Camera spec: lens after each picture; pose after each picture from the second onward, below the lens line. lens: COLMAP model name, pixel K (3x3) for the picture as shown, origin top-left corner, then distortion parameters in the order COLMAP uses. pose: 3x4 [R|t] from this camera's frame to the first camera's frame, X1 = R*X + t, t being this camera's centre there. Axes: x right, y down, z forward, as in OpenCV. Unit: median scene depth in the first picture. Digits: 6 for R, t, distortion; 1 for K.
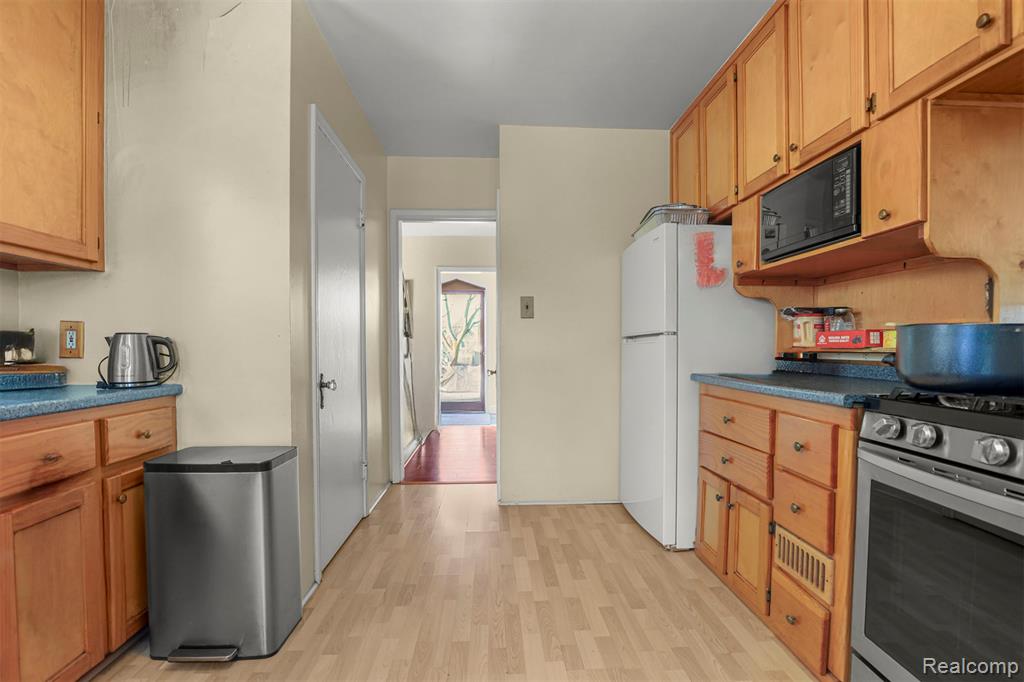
lens RADIAL K [[480.6, 0, 514.4], [0, 480.6, 357.7], [0, 0, 1]] dist [-0.037635, 0.009354]
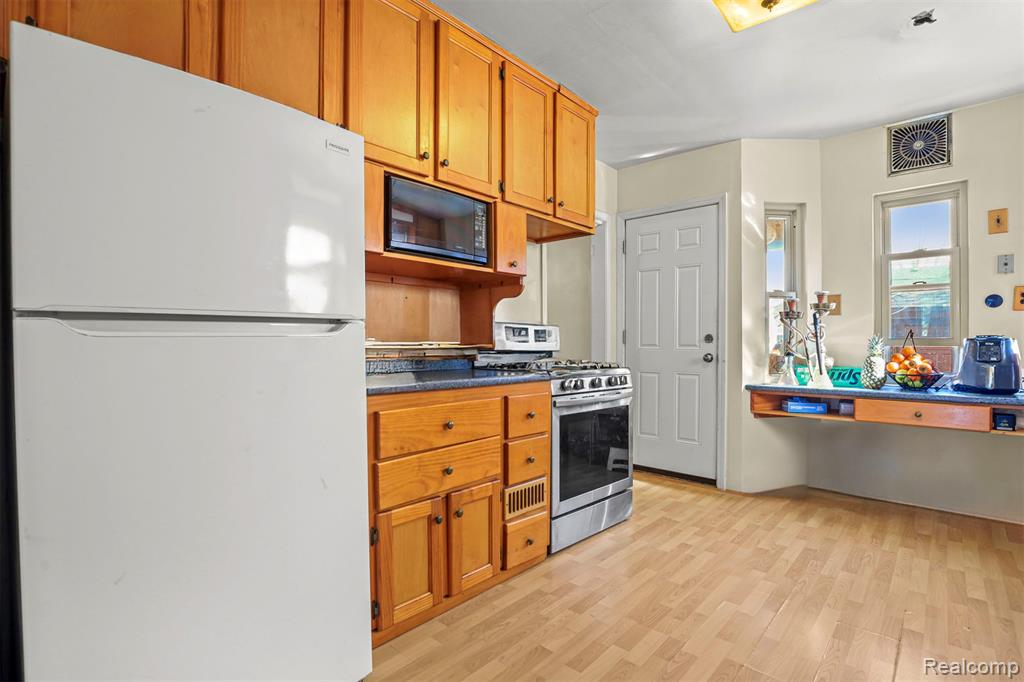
lens RADIAL K [[496.1, 0, 515.8], [0, 496.1, 344.1], [0, 0, 1]] dist [-0.019172, 0.000391]
pose [[-0.712950, -0.001677, 0.701213, -0.335362], [0.015684, 0.999709, 0.018337, -0.042590], [-0.701040, 0.024071, -0.712716, 1.723999]]
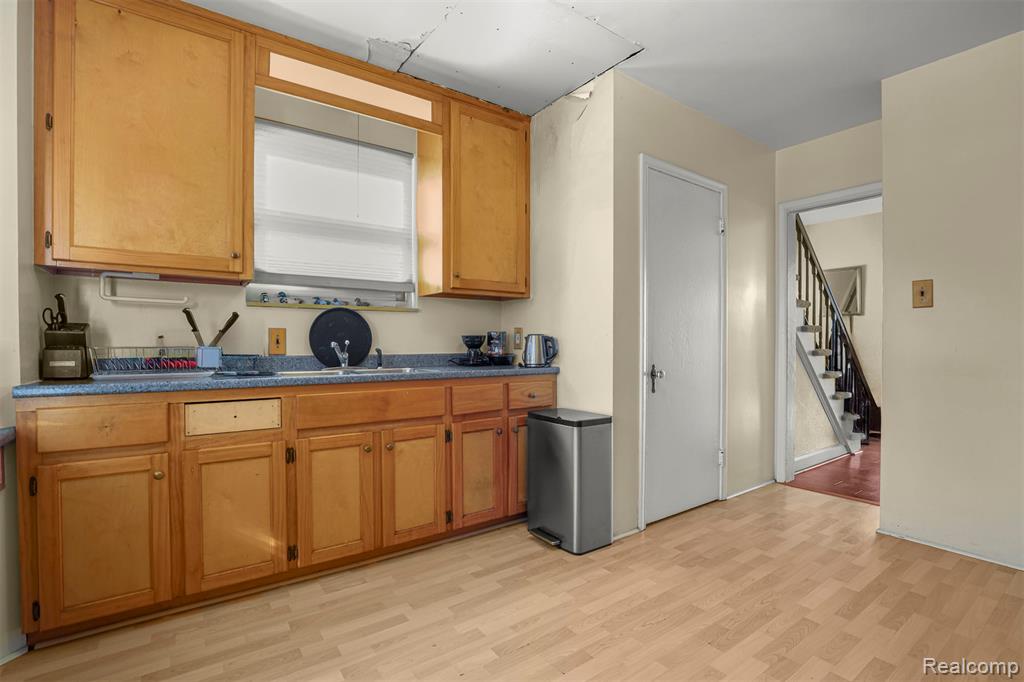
lens RADIAL K [[483.4, 0, 513.4], [0, 483.4, 347.1], [0, 0, 1]] dist [-0.022207, 0.000119]
pose [[0.544650, 0.010152, -0.838602, 0.543133], [-0.019906, 0.999802, -0.000825, -0.004874], [0.838427, 0.017142, 0.544744, 0.009585]]
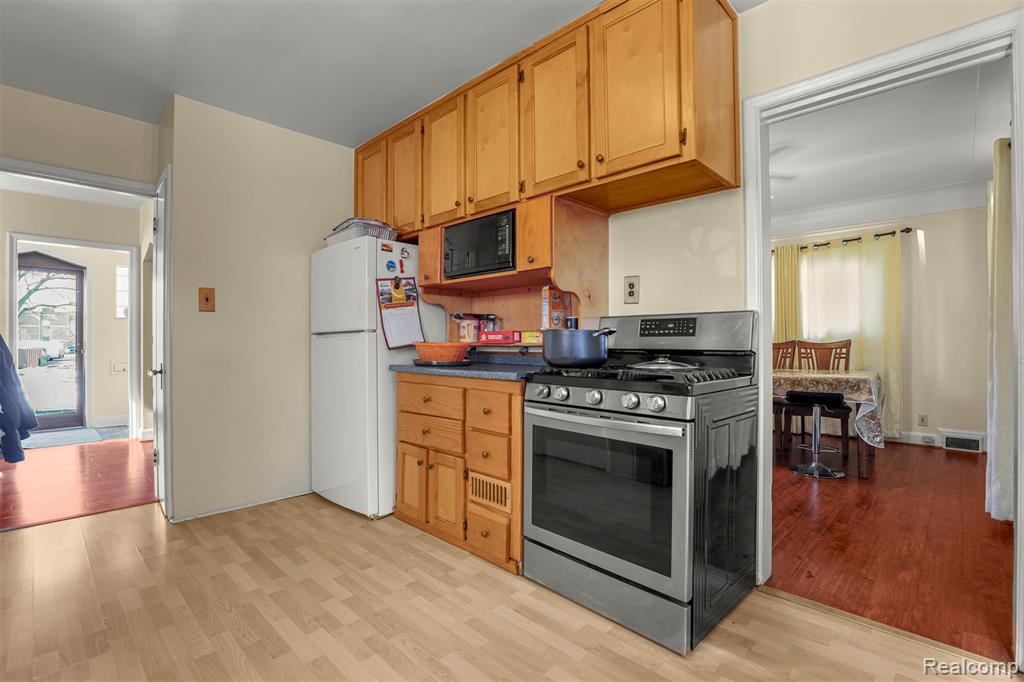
lens RADIAL K [[476.2, 0, 512.0], [0, 476.2, 341.0], [0, 0, 1]] dist [-0.017860, 0.000441]
pose [[0.732375, 0.000894, 0.680901, -0.276637], [0.016262, 0.999691, -0.018803, 0.001070], [-0.680708, 0.024844, 0.732134, -0.102957]]
